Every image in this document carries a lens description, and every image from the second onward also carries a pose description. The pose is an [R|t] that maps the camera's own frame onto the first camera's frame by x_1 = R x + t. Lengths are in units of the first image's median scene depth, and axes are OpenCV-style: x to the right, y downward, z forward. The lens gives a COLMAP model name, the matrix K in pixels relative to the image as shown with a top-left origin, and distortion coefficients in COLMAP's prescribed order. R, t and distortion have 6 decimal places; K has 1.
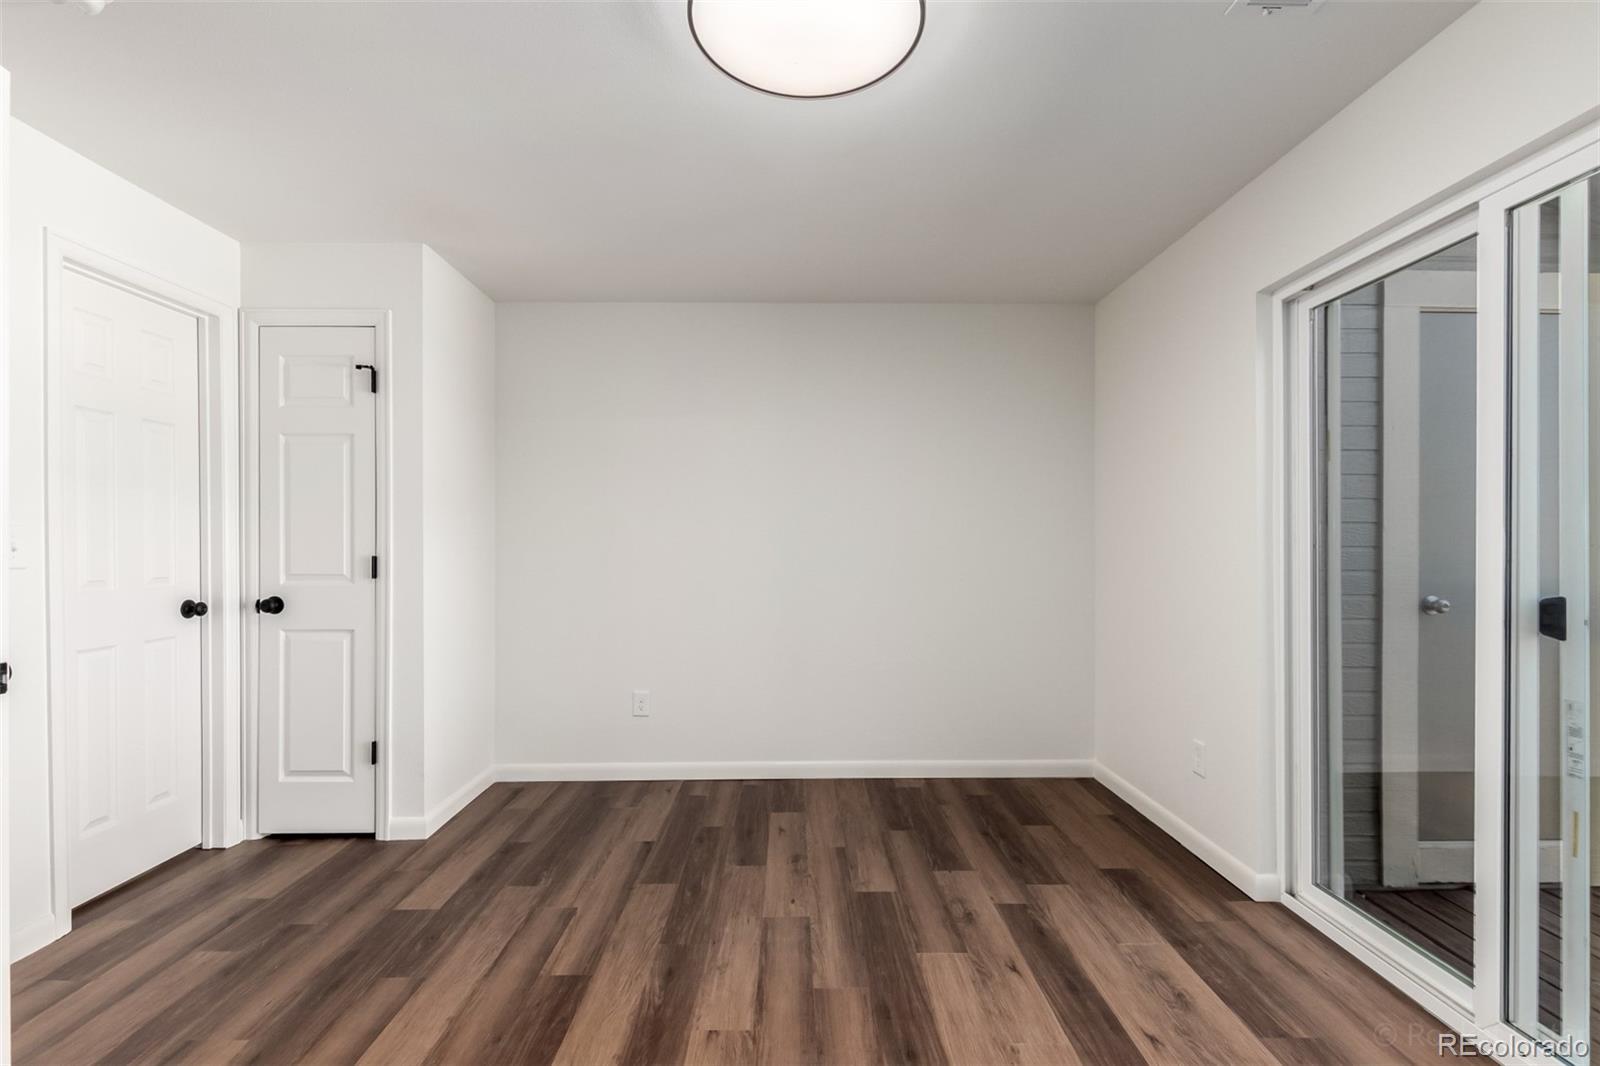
lens RADIAL K [[737.5, 0, 805.3], [0, 737.5, 542.1], [0, 0, 1]] dist [0.003230, -0.002540]
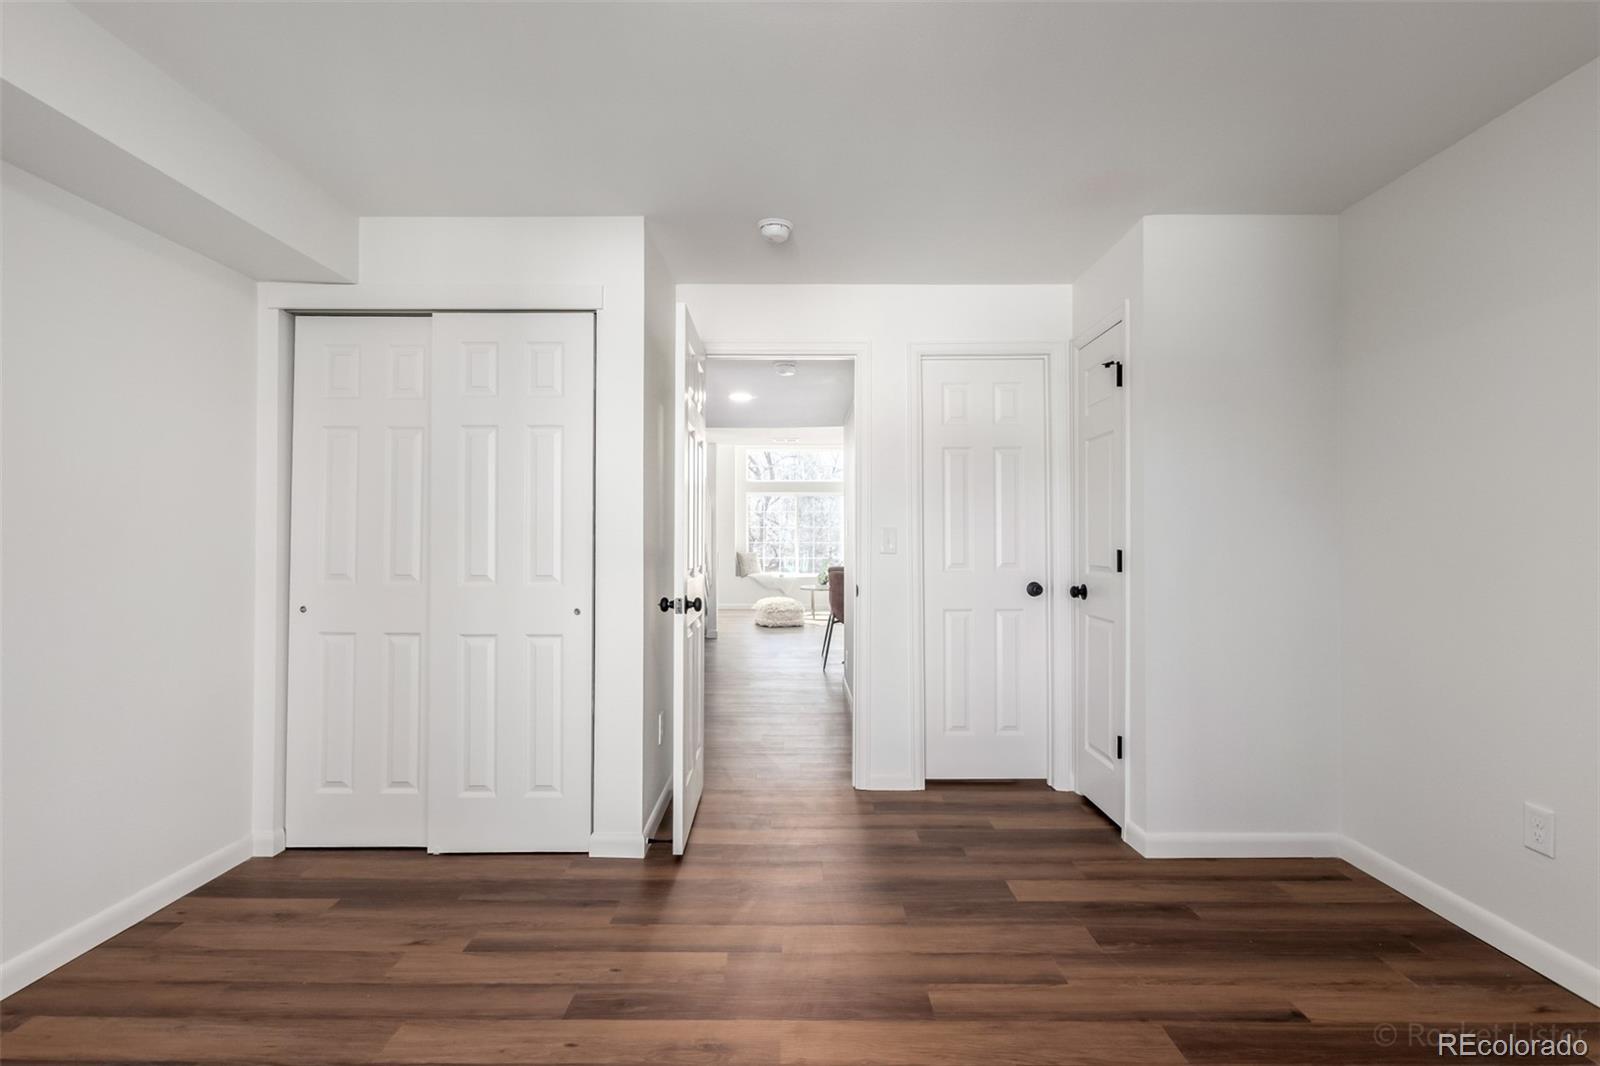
lens RADIAL K [[737.5, 0, 803.5], [0, 737.5, 536.0], [0, 0, 1]] dist [0.003230, -0.002540]
pose [[-0.019815, -0.004146, -0.999795, 0.475860], [0.005529, 0.999976, -0.004257, 0.001558], [0.999788, -0.005612, -0.019791, 0.670192]]
